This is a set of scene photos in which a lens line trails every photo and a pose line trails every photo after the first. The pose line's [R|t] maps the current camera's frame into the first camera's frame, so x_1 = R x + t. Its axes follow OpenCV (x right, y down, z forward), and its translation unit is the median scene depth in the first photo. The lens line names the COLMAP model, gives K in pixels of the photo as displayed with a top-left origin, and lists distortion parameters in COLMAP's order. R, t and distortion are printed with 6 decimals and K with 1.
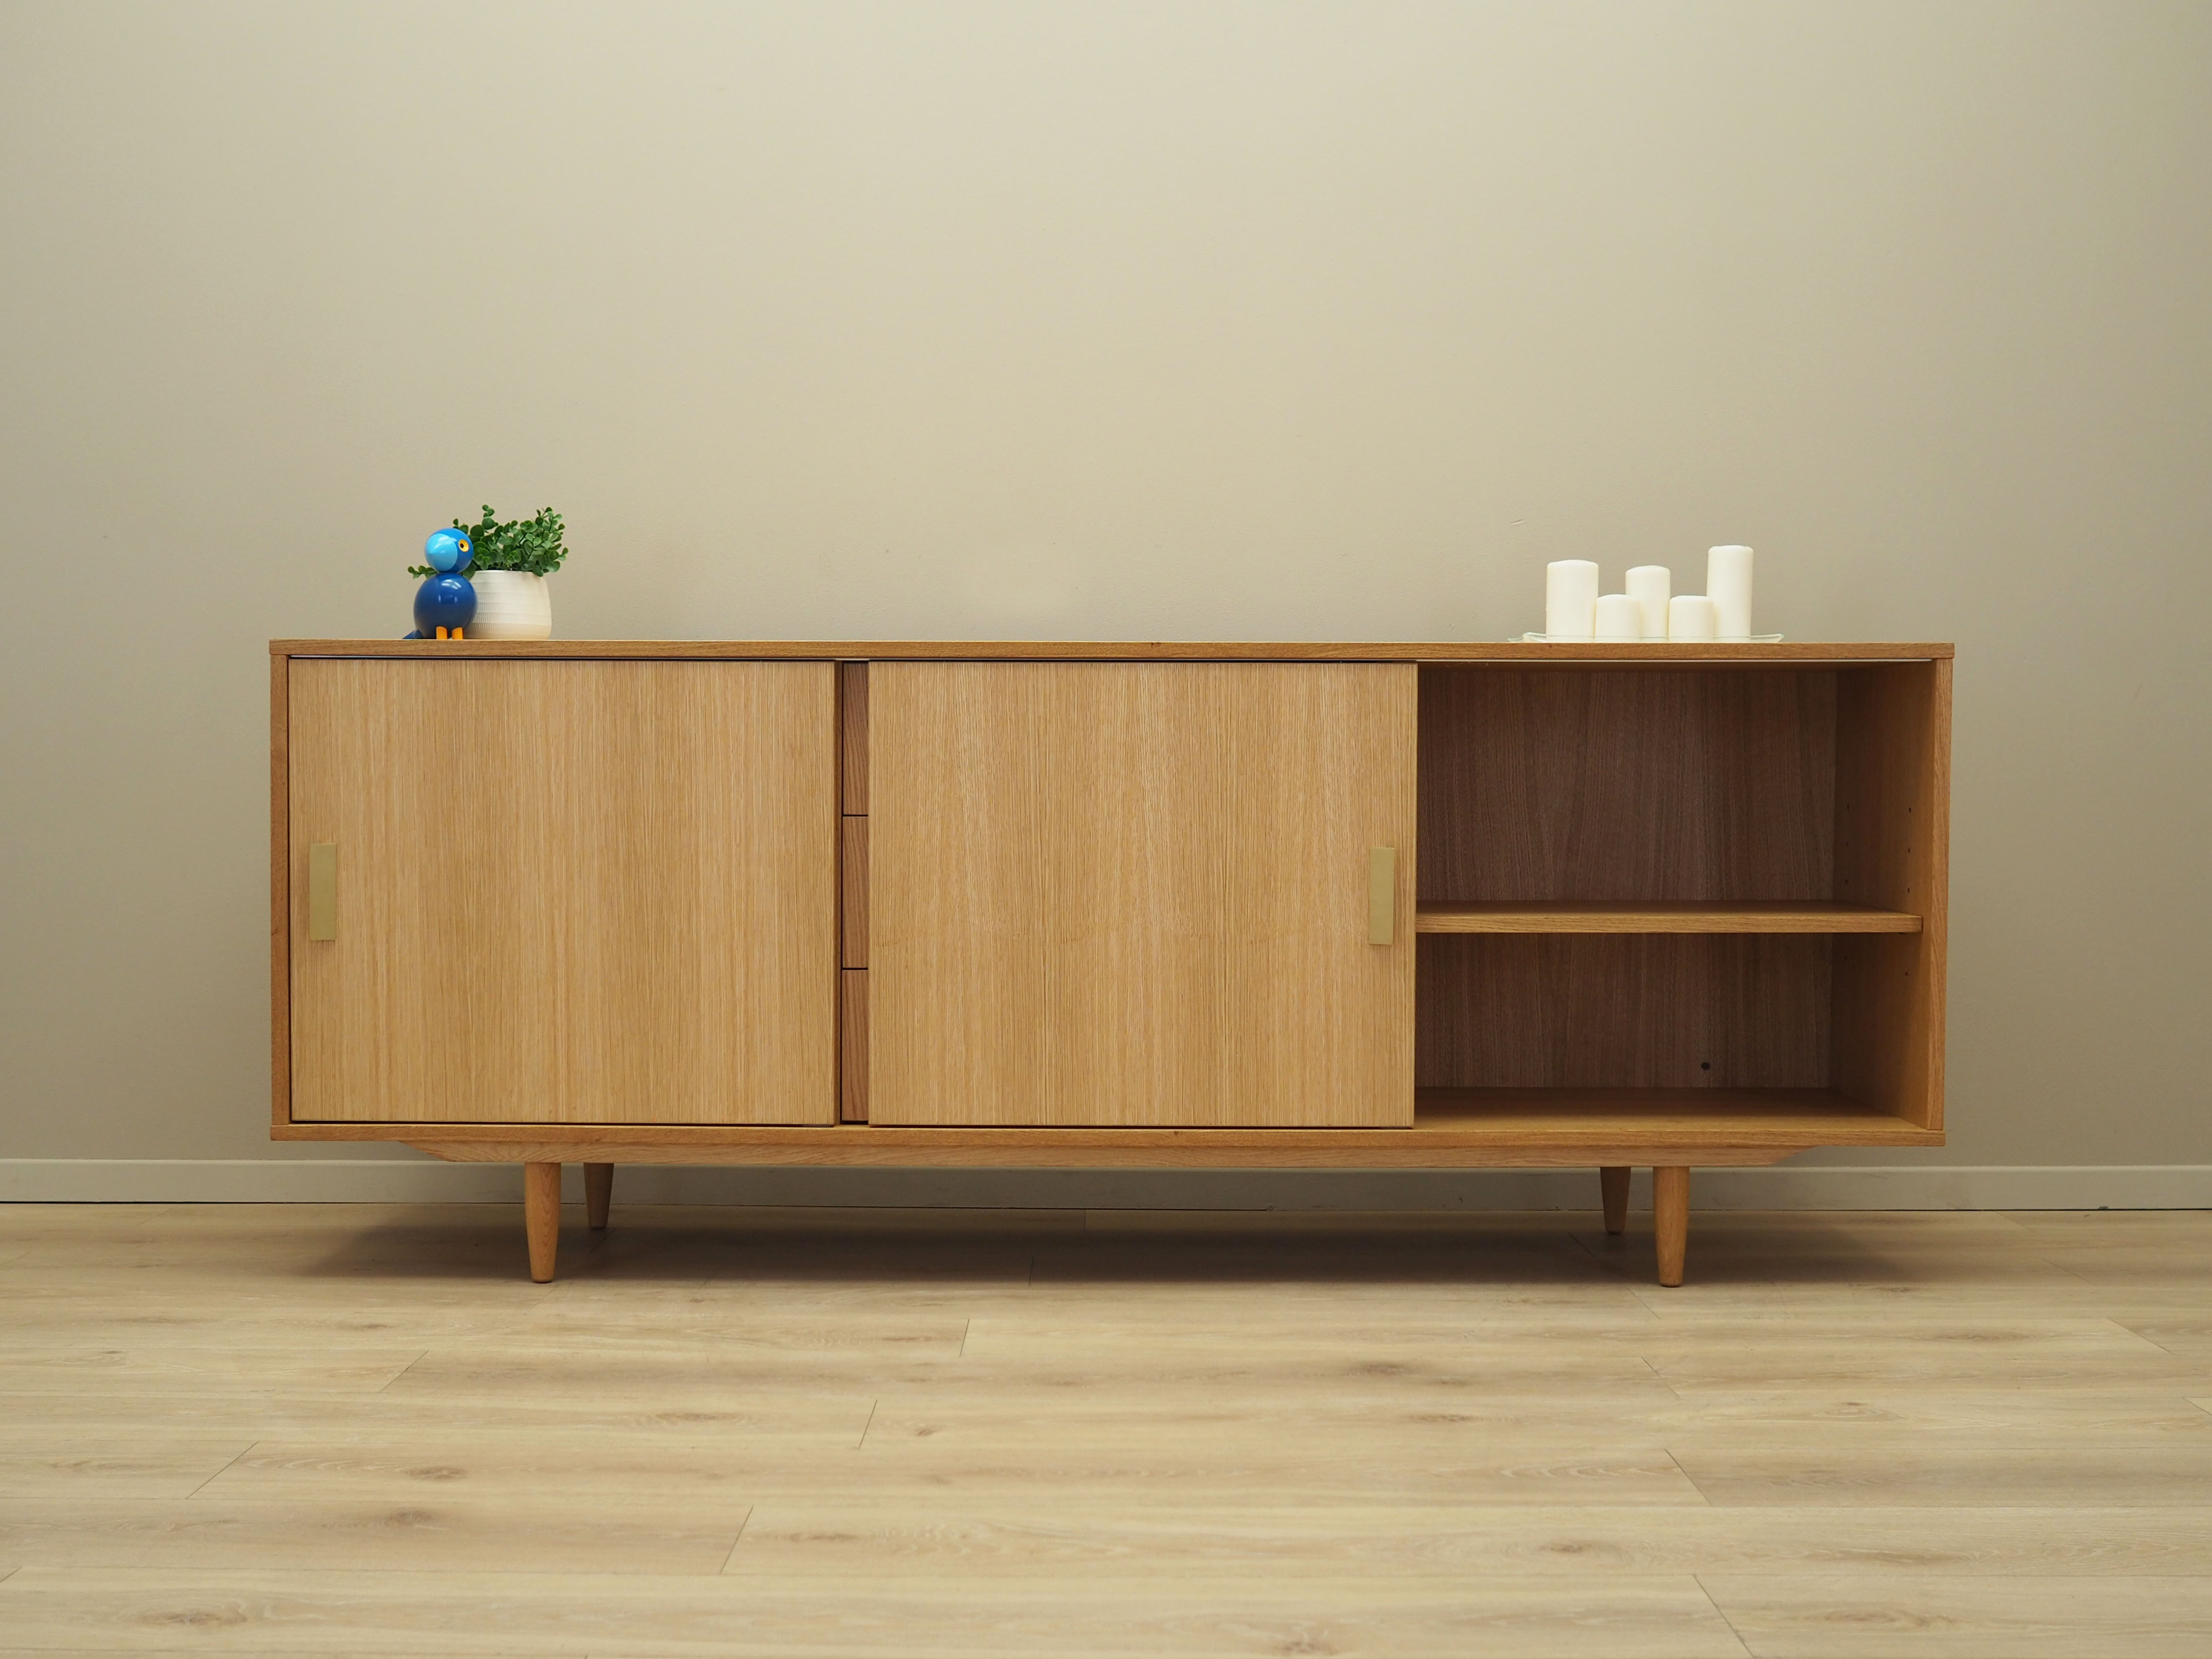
lens RADIAL K [[2364.2, 0, 1107.8], [0, 2364.2, 841.4], [0, 0, 1]] dist [-0.013437, 0.004074]
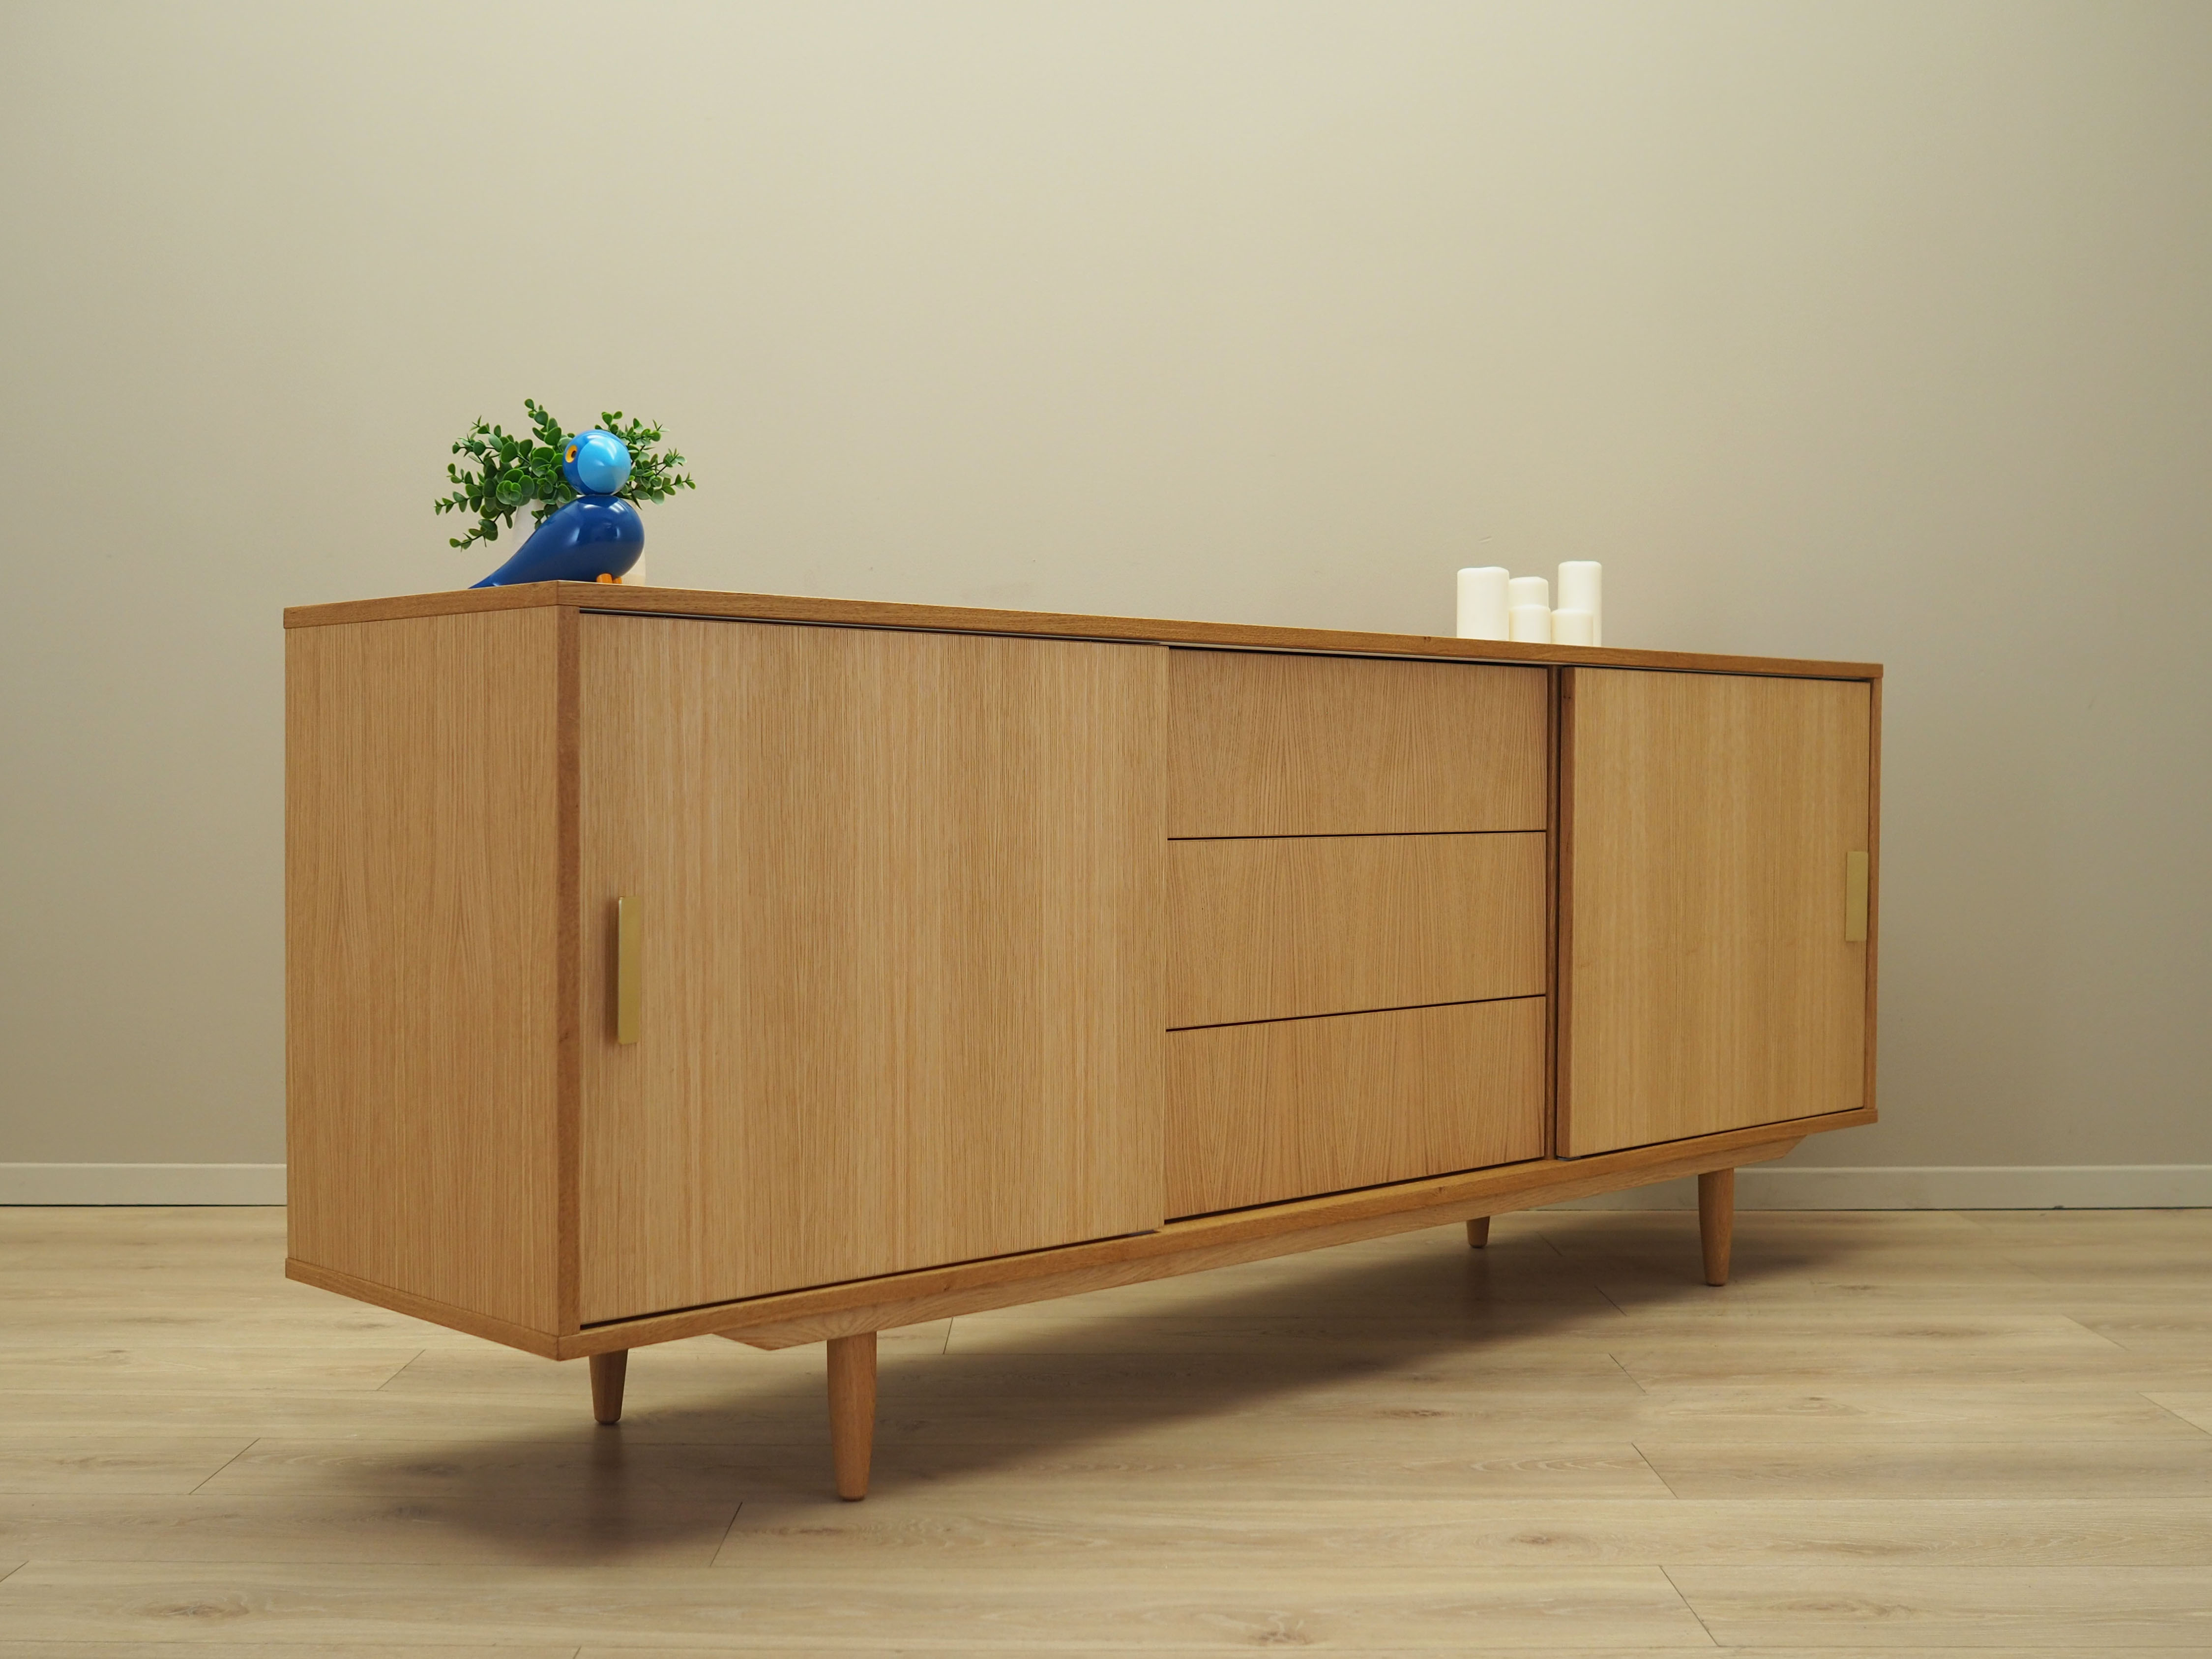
lens RADIAL K [[2556.6, 0, 1052.3], [0, 2556.6, 872.5], [0, 0, 1]] dist [-0.012945, 0.007545]
pose [[0.721242, -0.028508, 0.692096, -0.957896], [0.030173, 0.999497, 0.009726, -0.010313], [-0.692026, 0.013868, 0.721740, 0.407756]]
